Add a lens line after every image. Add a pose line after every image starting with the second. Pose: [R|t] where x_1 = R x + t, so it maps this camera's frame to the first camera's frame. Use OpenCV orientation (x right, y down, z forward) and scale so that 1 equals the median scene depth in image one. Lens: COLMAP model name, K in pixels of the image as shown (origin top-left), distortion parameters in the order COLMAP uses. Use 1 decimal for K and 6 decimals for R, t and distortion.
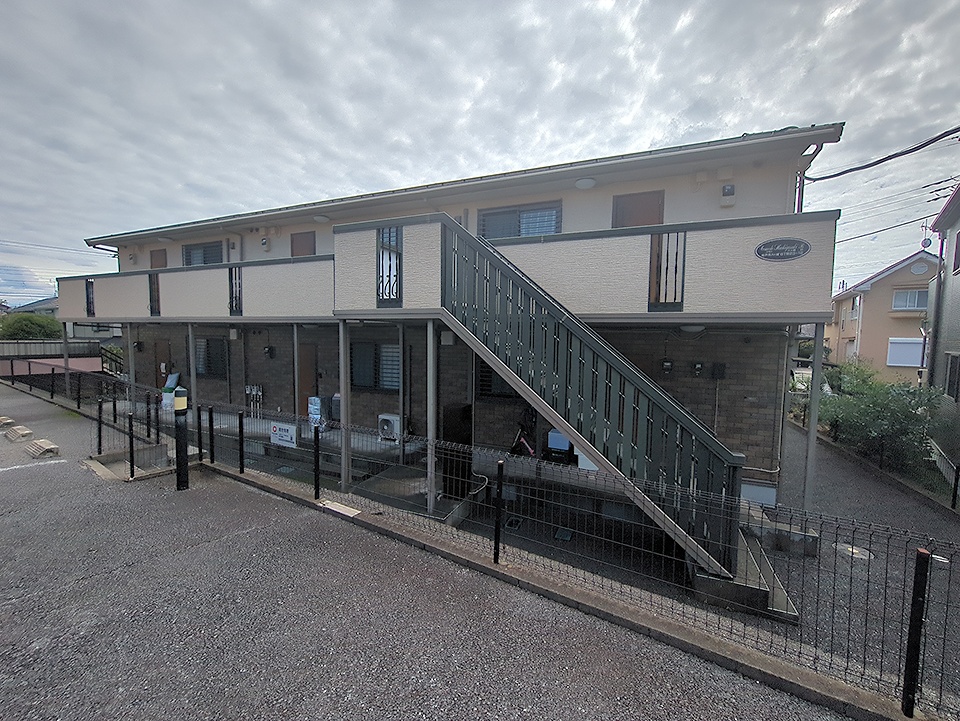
lens RADIAL K [[376.1, 0, 487.8], [0, 376.1, 360.6], [0, 0, 1]] dist [0.000048, 0.000210]
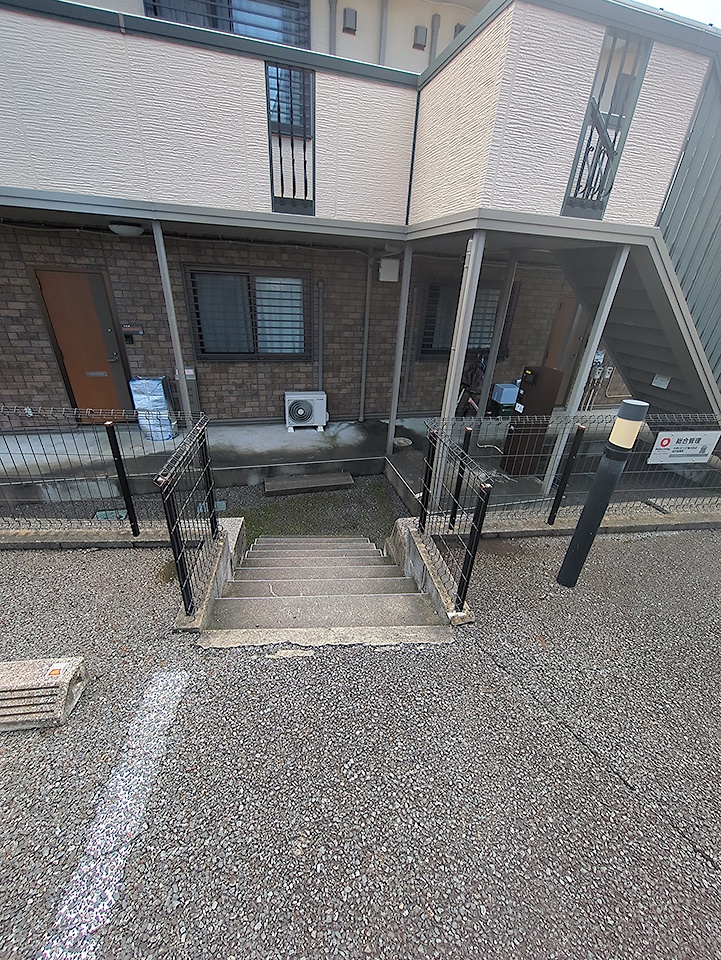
lens RADIAL K [[393.9, 0, 358.4], [0, 393.9, 478.0], [0, 0, 1]] dist [-0.010580, -0.000077]
pose [[0.806564, -0.252210, 0.534644, -0.938549], [0.004758, 0.907159, 0.420761, -0.025232], [-0.591128, -0.336827, 0.732882, 0.570776]]
